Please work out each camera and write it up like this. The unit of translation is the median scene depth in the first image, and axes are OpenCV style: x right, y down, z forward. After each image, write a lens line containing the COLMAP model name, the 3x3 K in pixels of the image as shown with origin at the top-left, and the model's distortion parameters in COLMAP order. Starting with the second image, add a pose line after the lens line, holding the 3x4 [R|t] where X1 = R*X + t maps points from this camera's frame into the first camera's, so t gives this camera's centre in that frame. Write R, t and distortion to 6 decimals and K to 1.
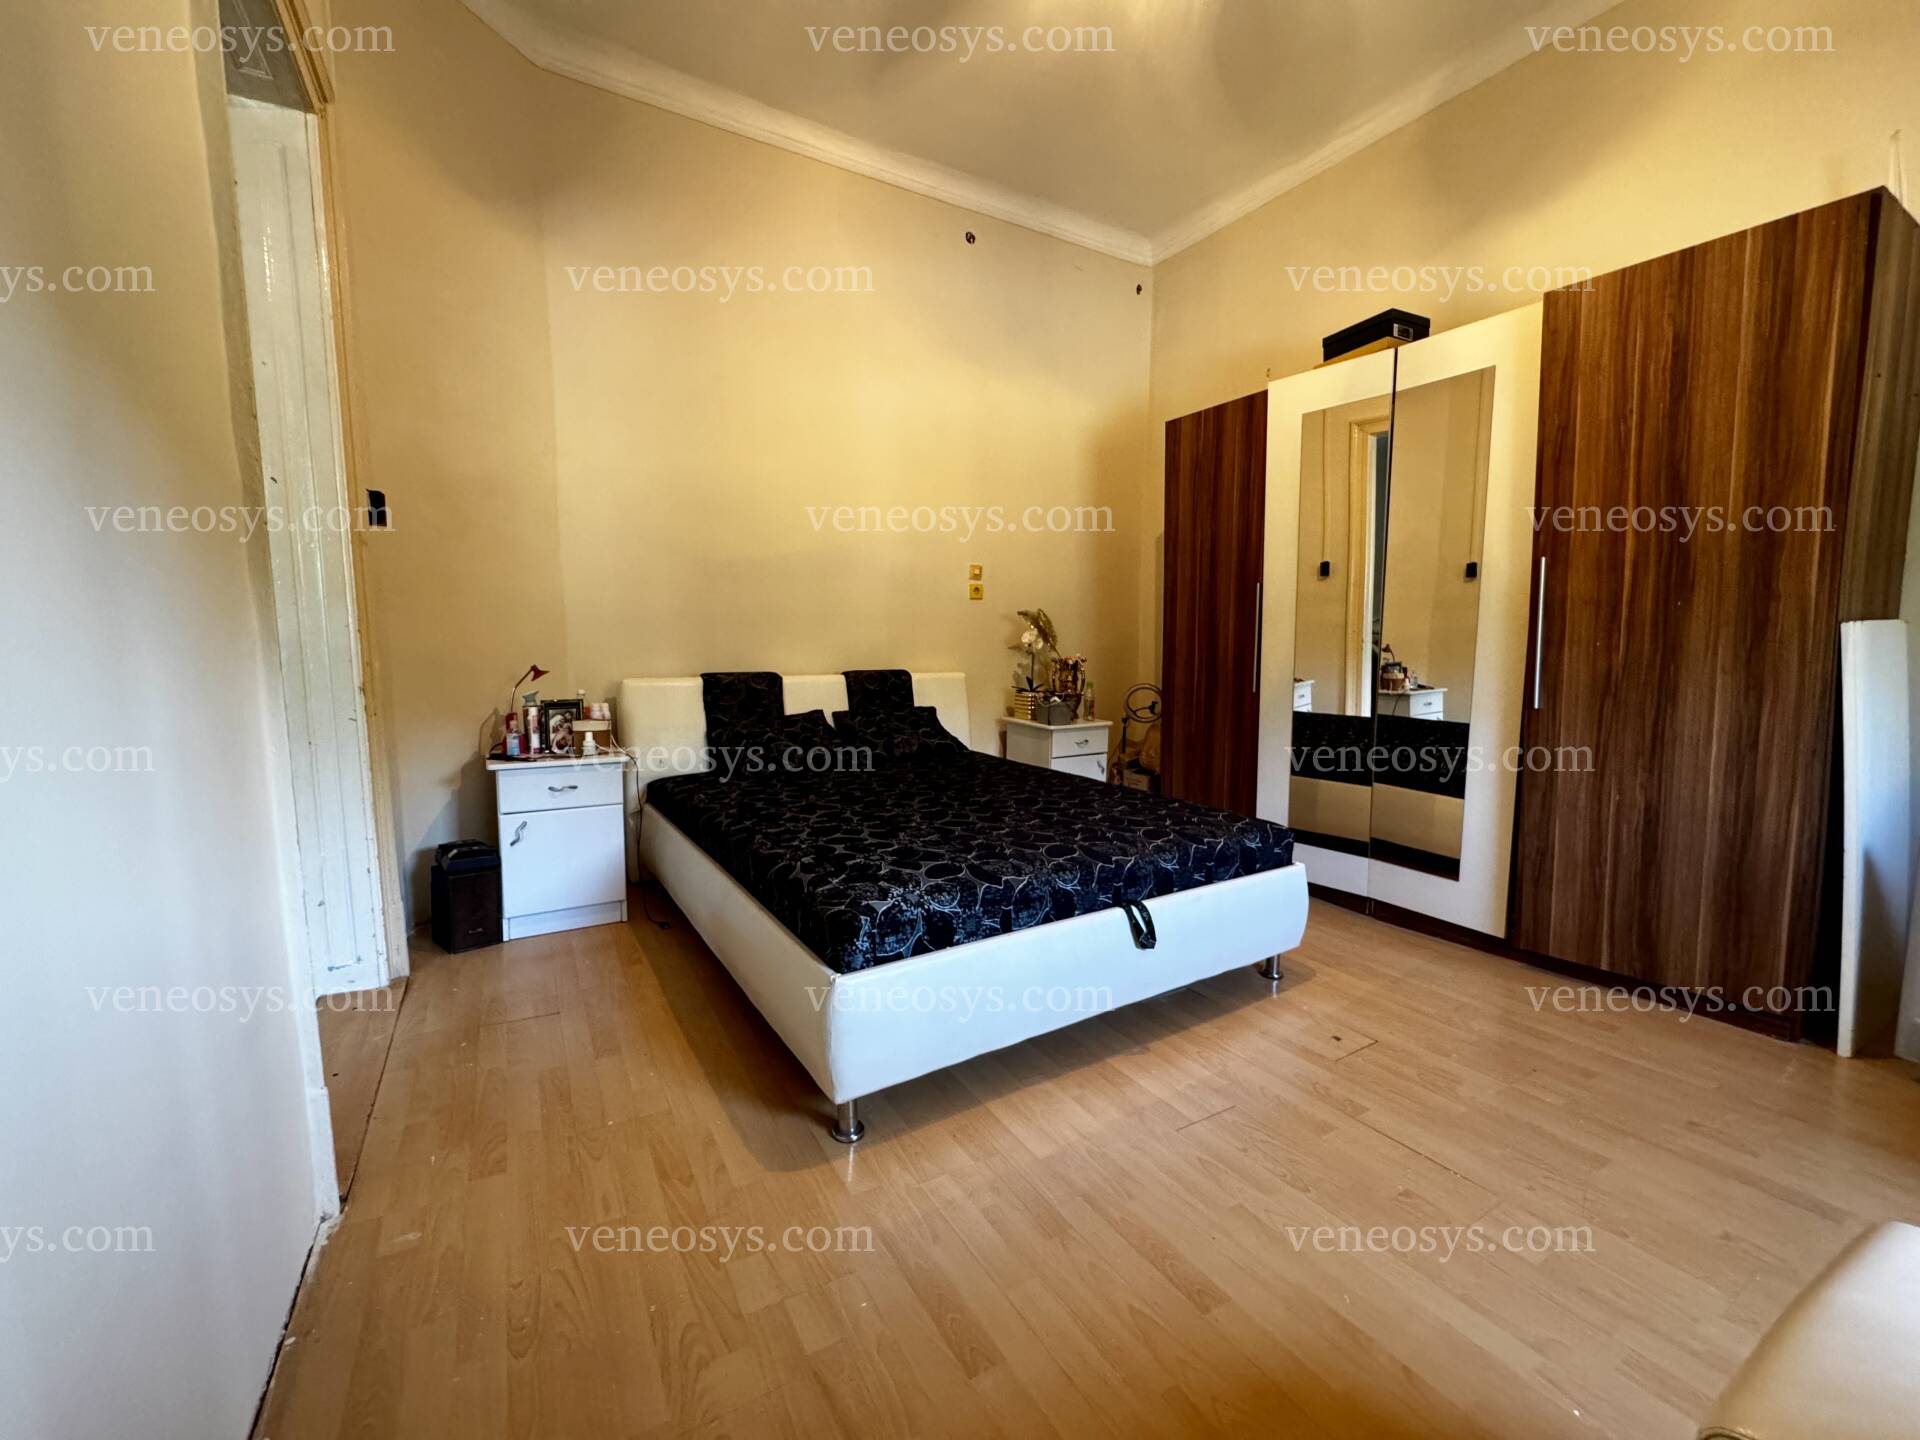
lens RADIAL K [[767.3, 0, 958.4], [0, 767.3, 716.8], [0, 0, 1]] dist [-0.001335, 0.000080]
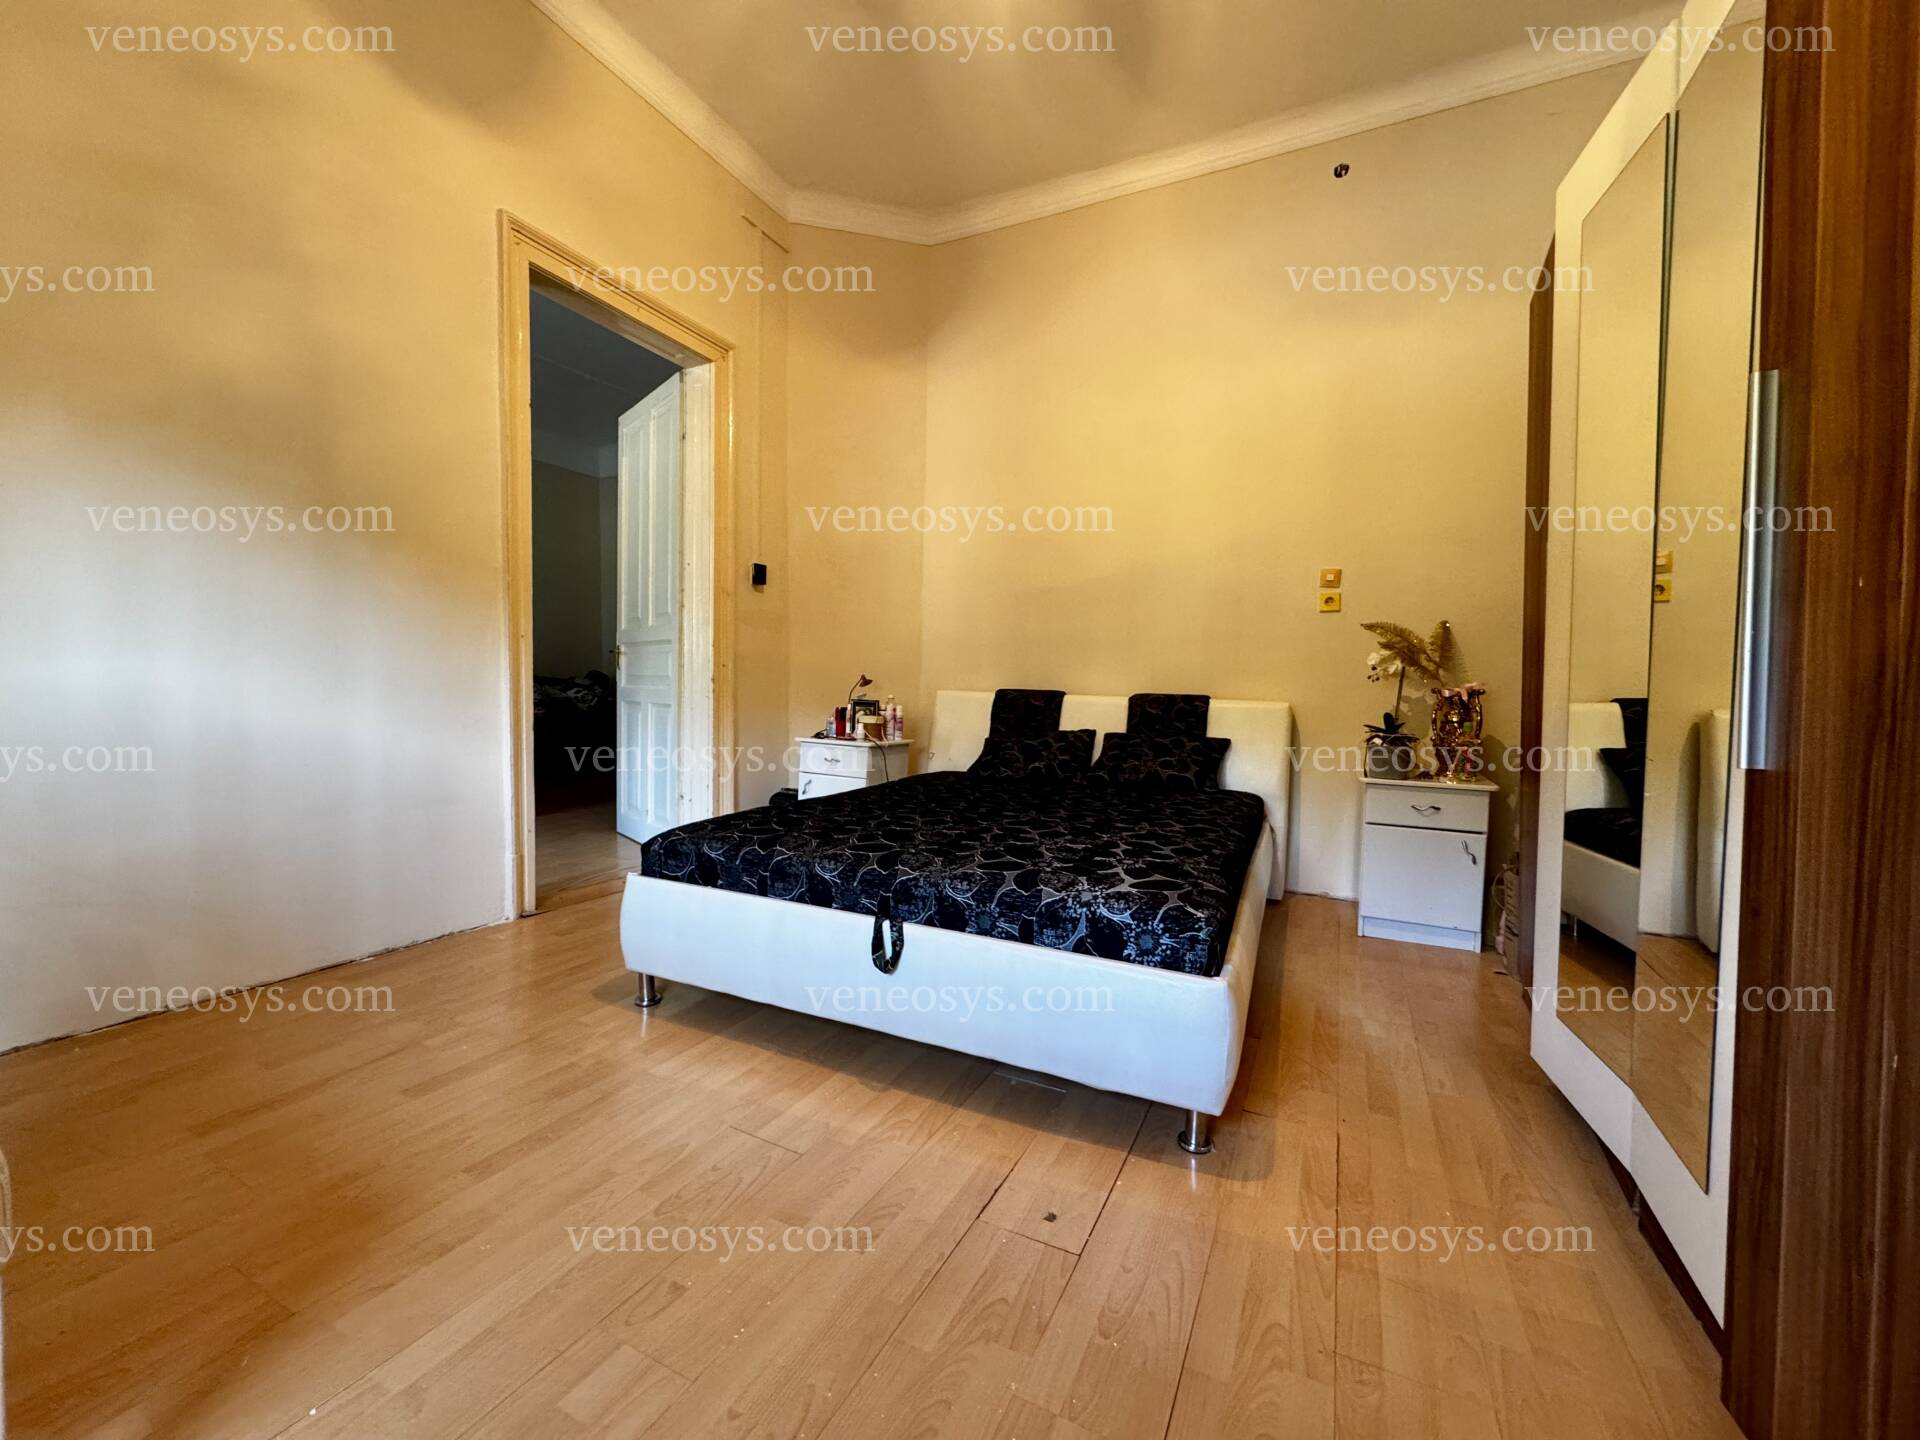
lens RADIAL K [[767.3, 0, 958.4], [0, 767.3, 716.8], [0, 0, 1]] dist [-0.001335, 0.000080]
pose [[0.547627, 0.047664, -0.835364, 0.887075], [-0.107285, 0.994135, -0.013608, 0.010533], [0.829816, 0.097074, 0.549529, 0.483248]]
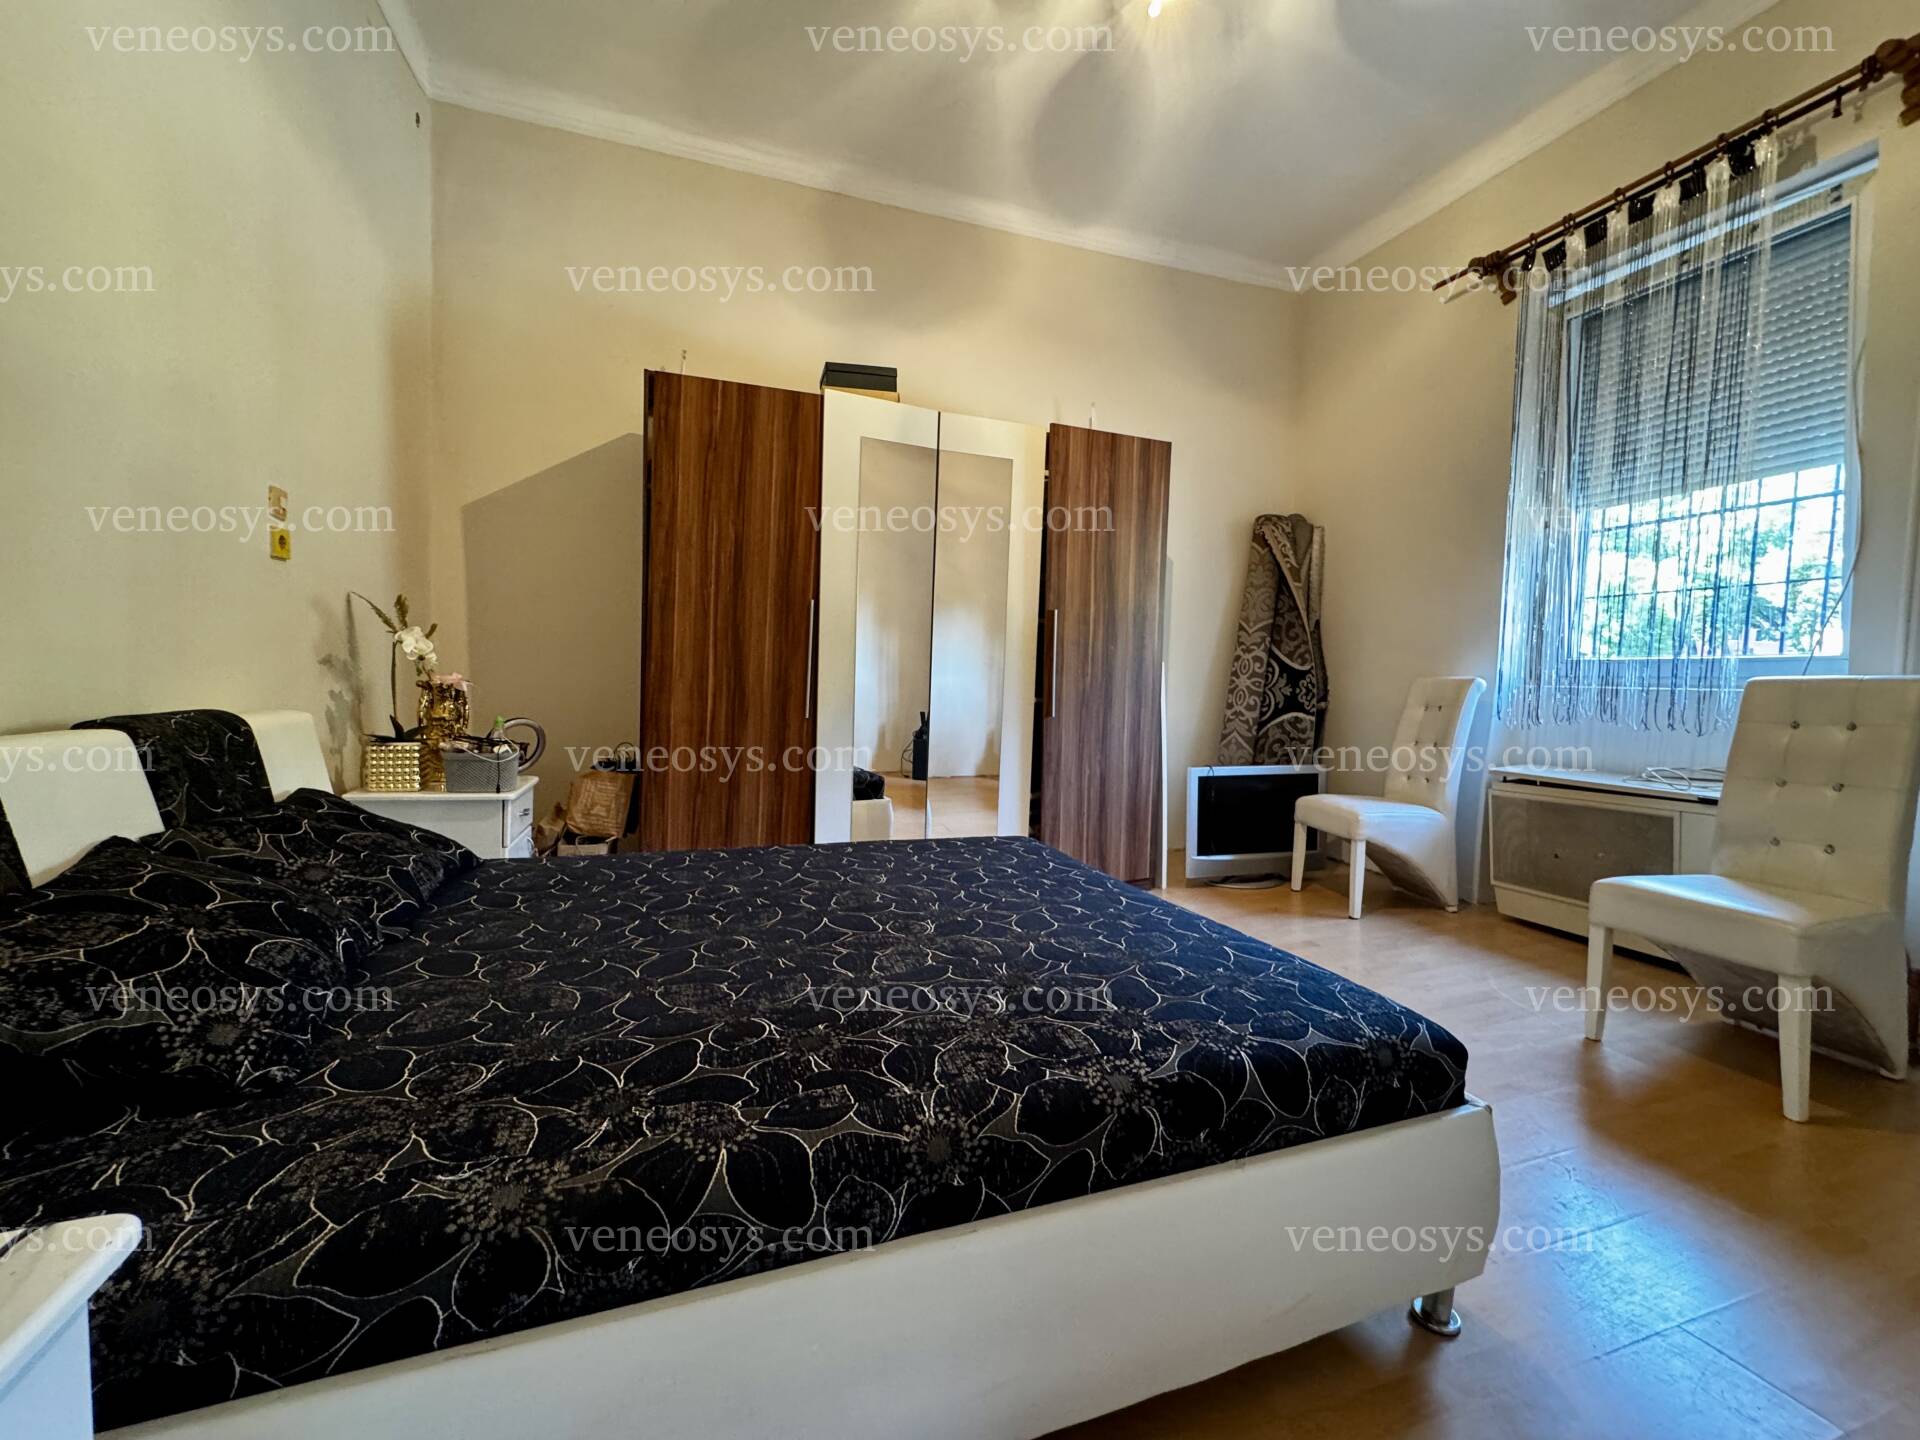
lens RADIAL K [[781.0, 0, 966.7], [0, 781.0, 732.0], [0, 0, 1]] dist [-0.000542, -0.000040]
pose [[0.204656, -0.052497, 0.977425, -0.703690], [0.081015, 0.996043, 0.036534, -0.048865], [-0.975475, 0.071709, 0.208100, 0.888236]]
